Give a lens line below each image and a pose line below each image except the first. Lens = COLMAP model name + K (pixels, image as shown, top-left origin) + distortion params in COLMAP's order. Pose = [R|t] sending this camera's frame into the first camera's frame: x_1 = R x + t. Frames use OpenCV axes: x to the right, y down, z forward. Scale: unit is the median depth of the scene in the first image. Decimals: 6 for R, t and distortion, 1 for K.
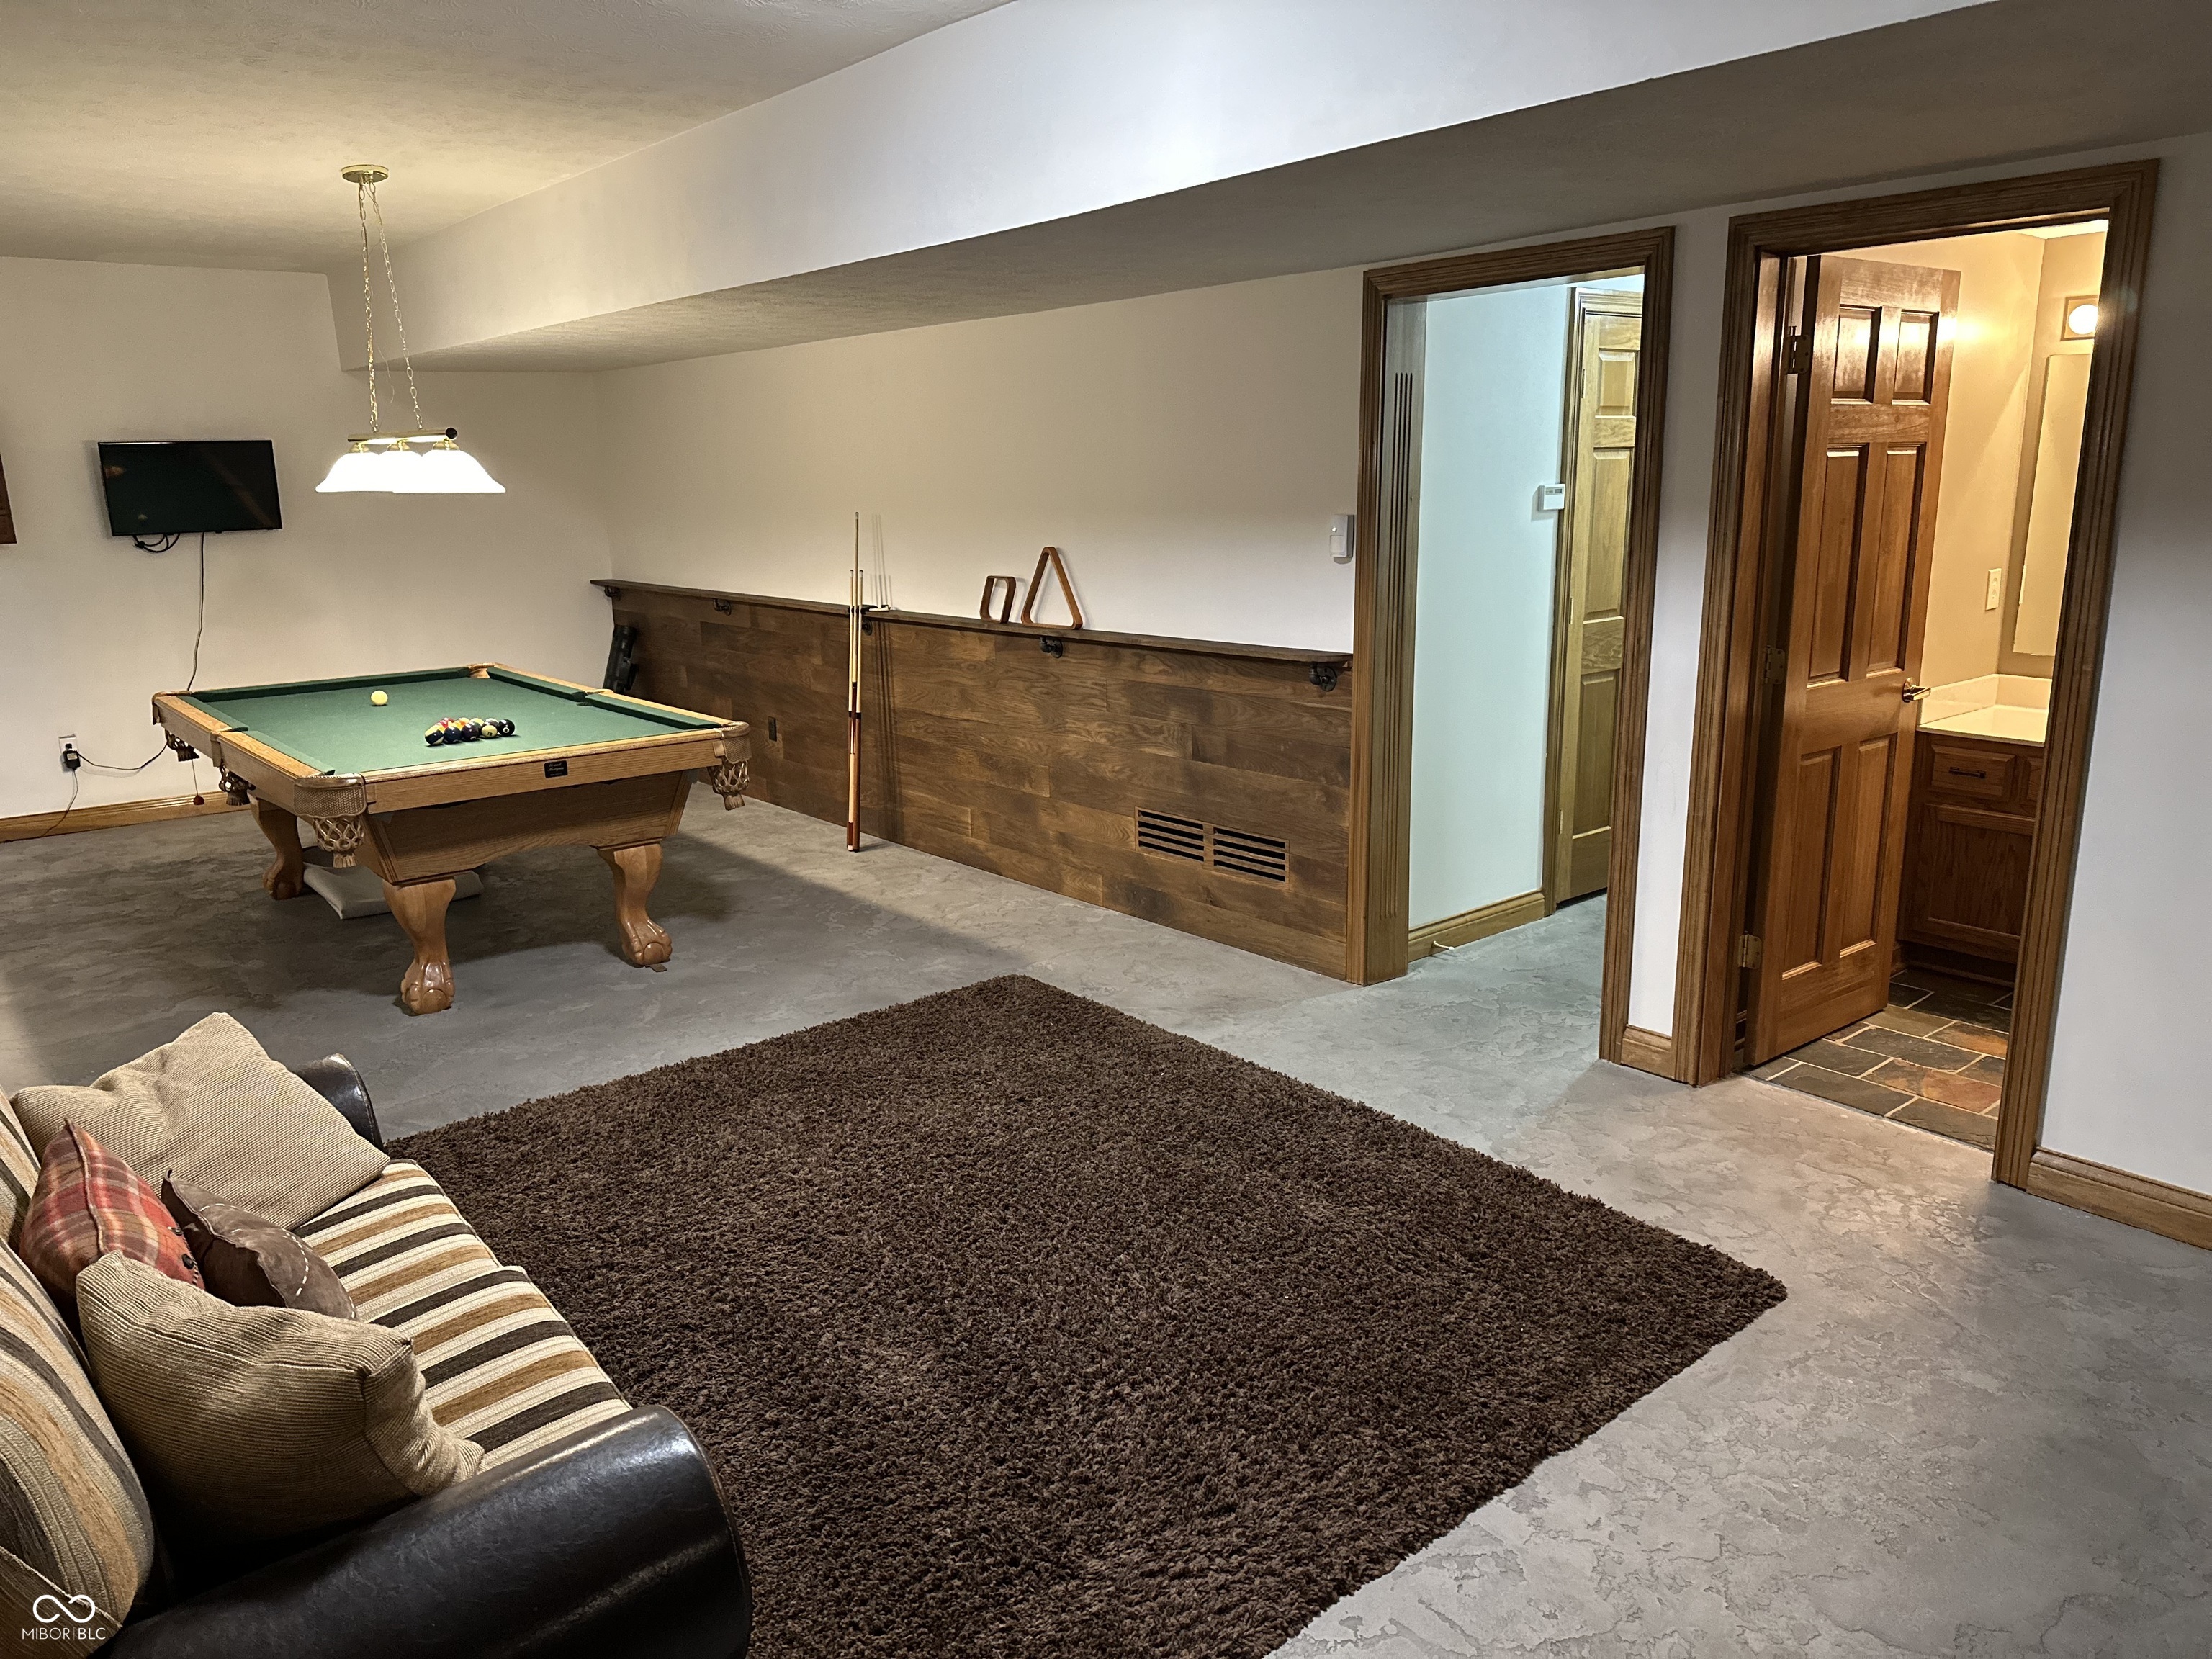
lens RADIAL K [[1501.2, 0, 1094.8], [0, 1501.2, 828.2], [0, 0, 1]] dist [0.022194, -0.004829]
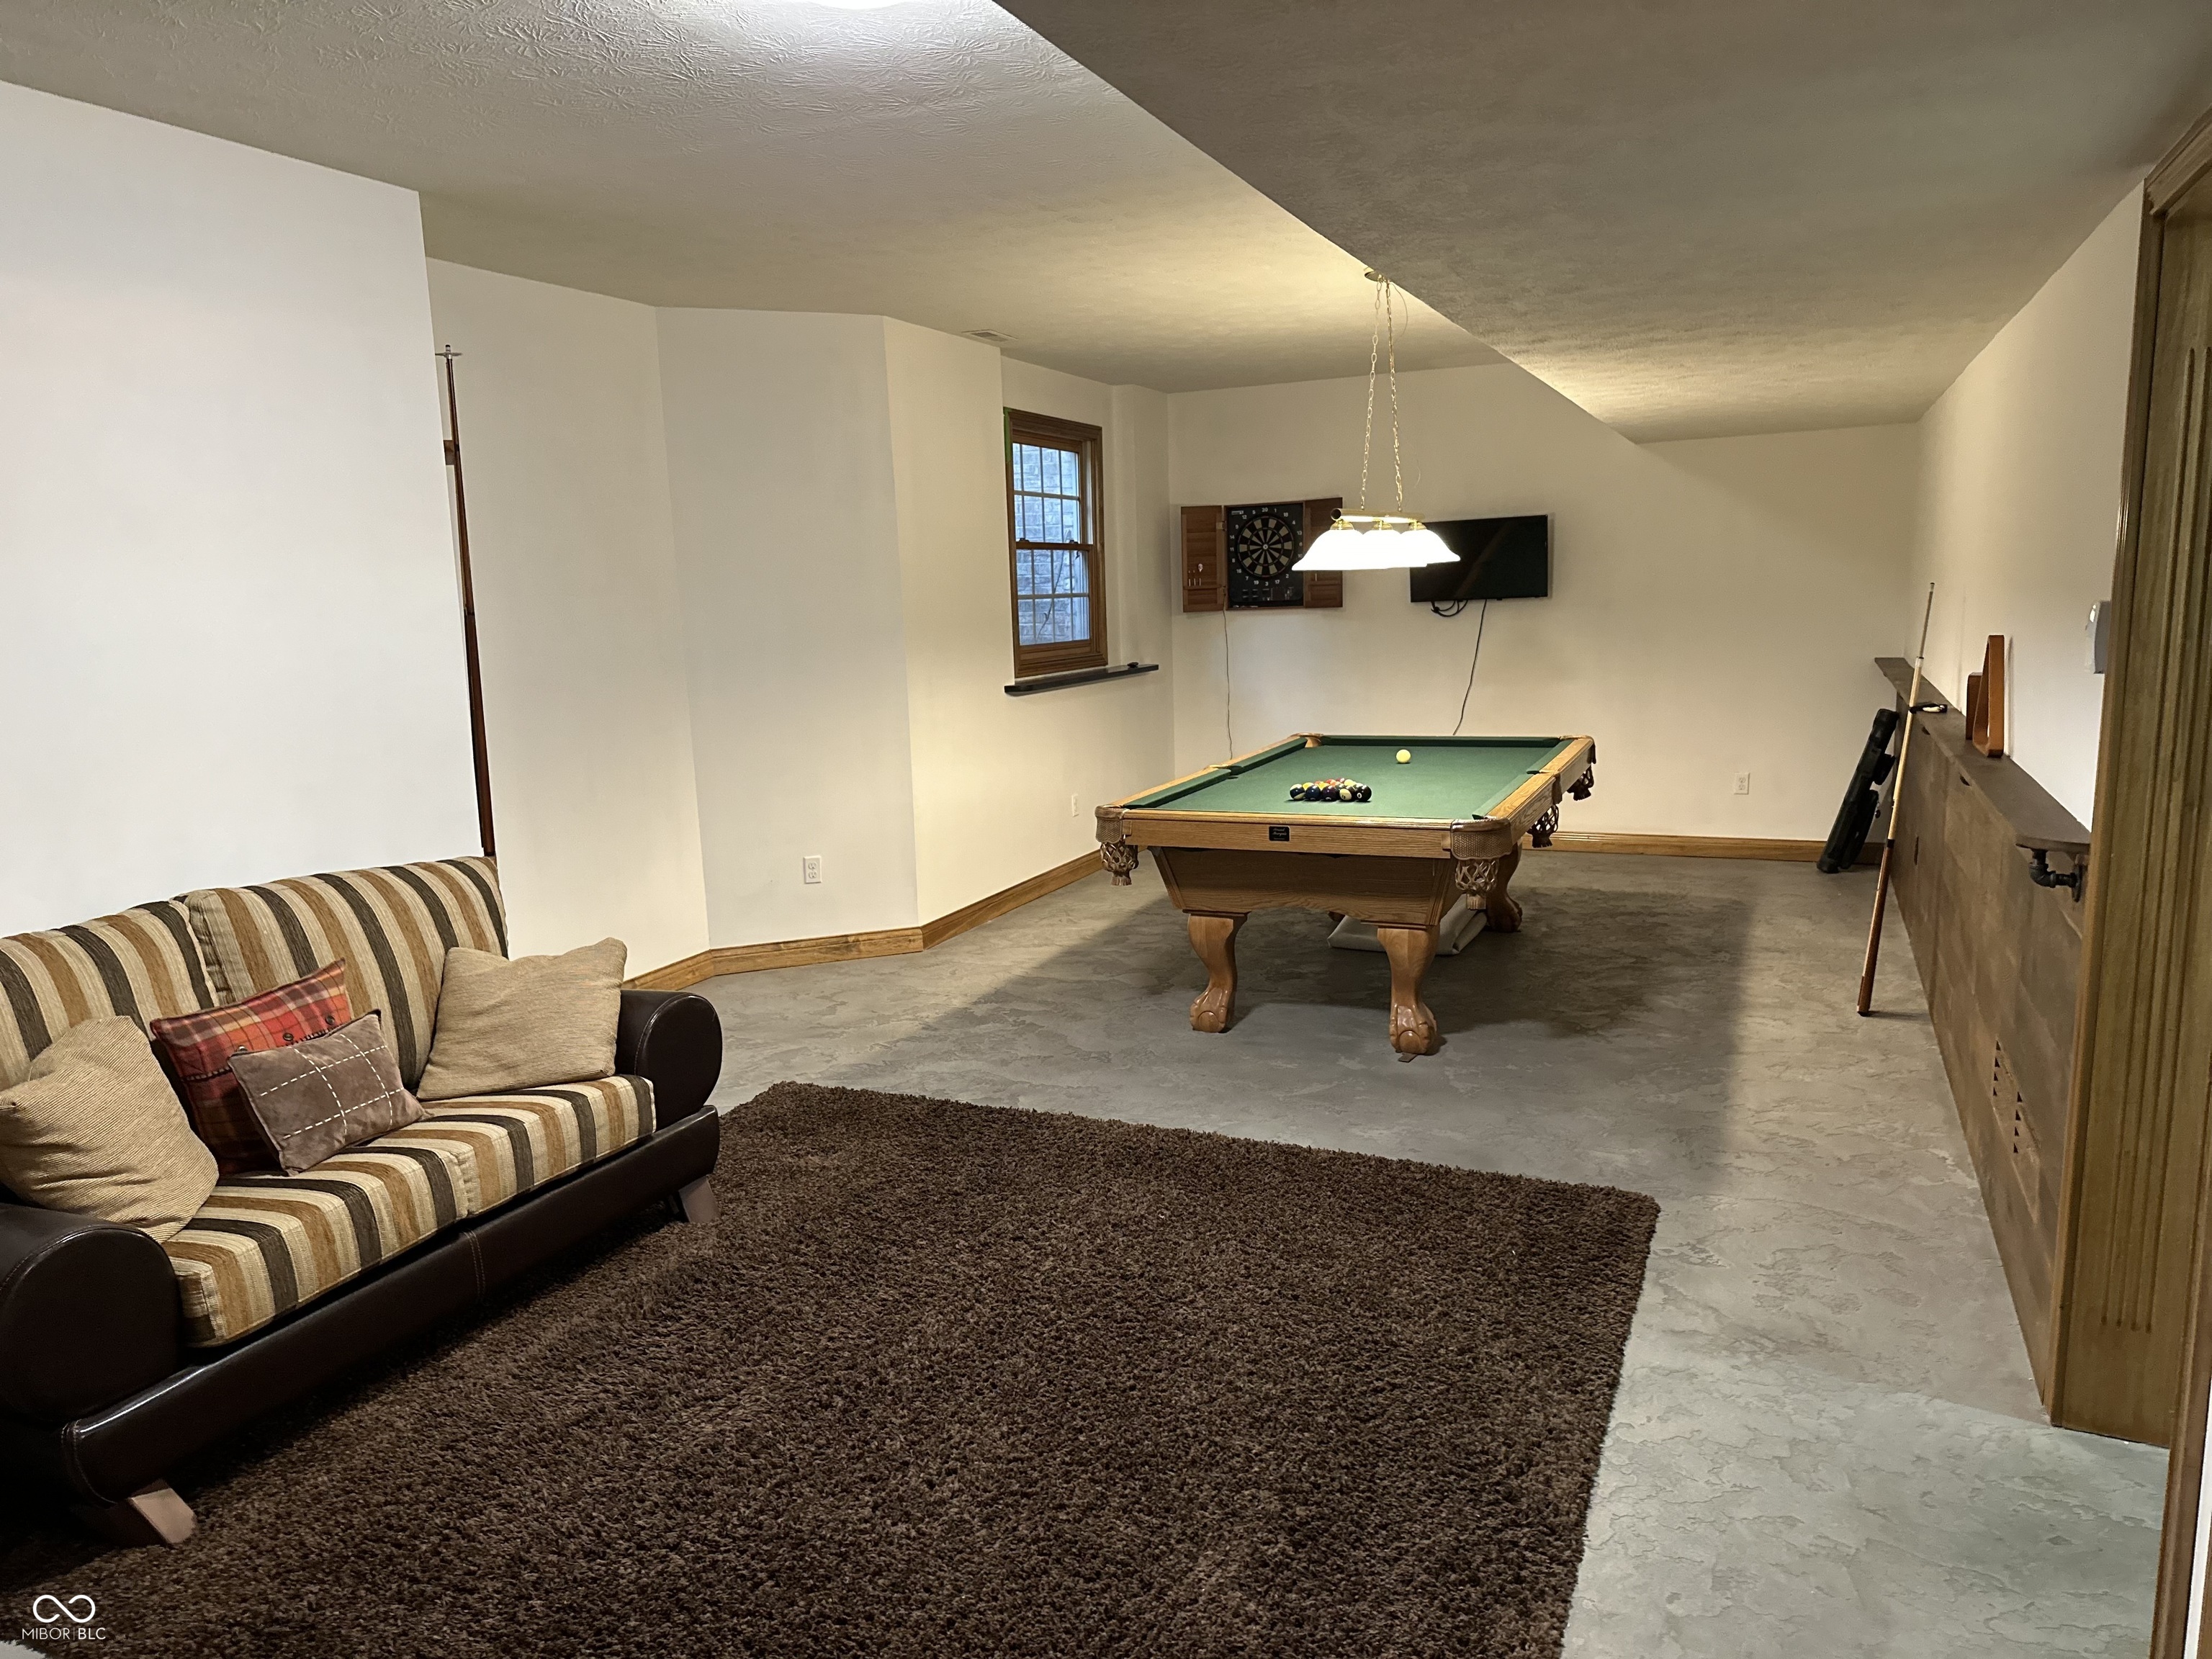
lens RADIAL K [[1501.2, 0, 1094.7], [0, 1501.2, 838.8], [0, 0, 1]] dist [0.022194, -0.004829]
pose [[0.445423, 0.154045, -0.881969, 0.449891], [-0.179714, 0.980421, 0.080479, -0.086634], [0.877098, 0.122655, 0.464386, 0.361179]]
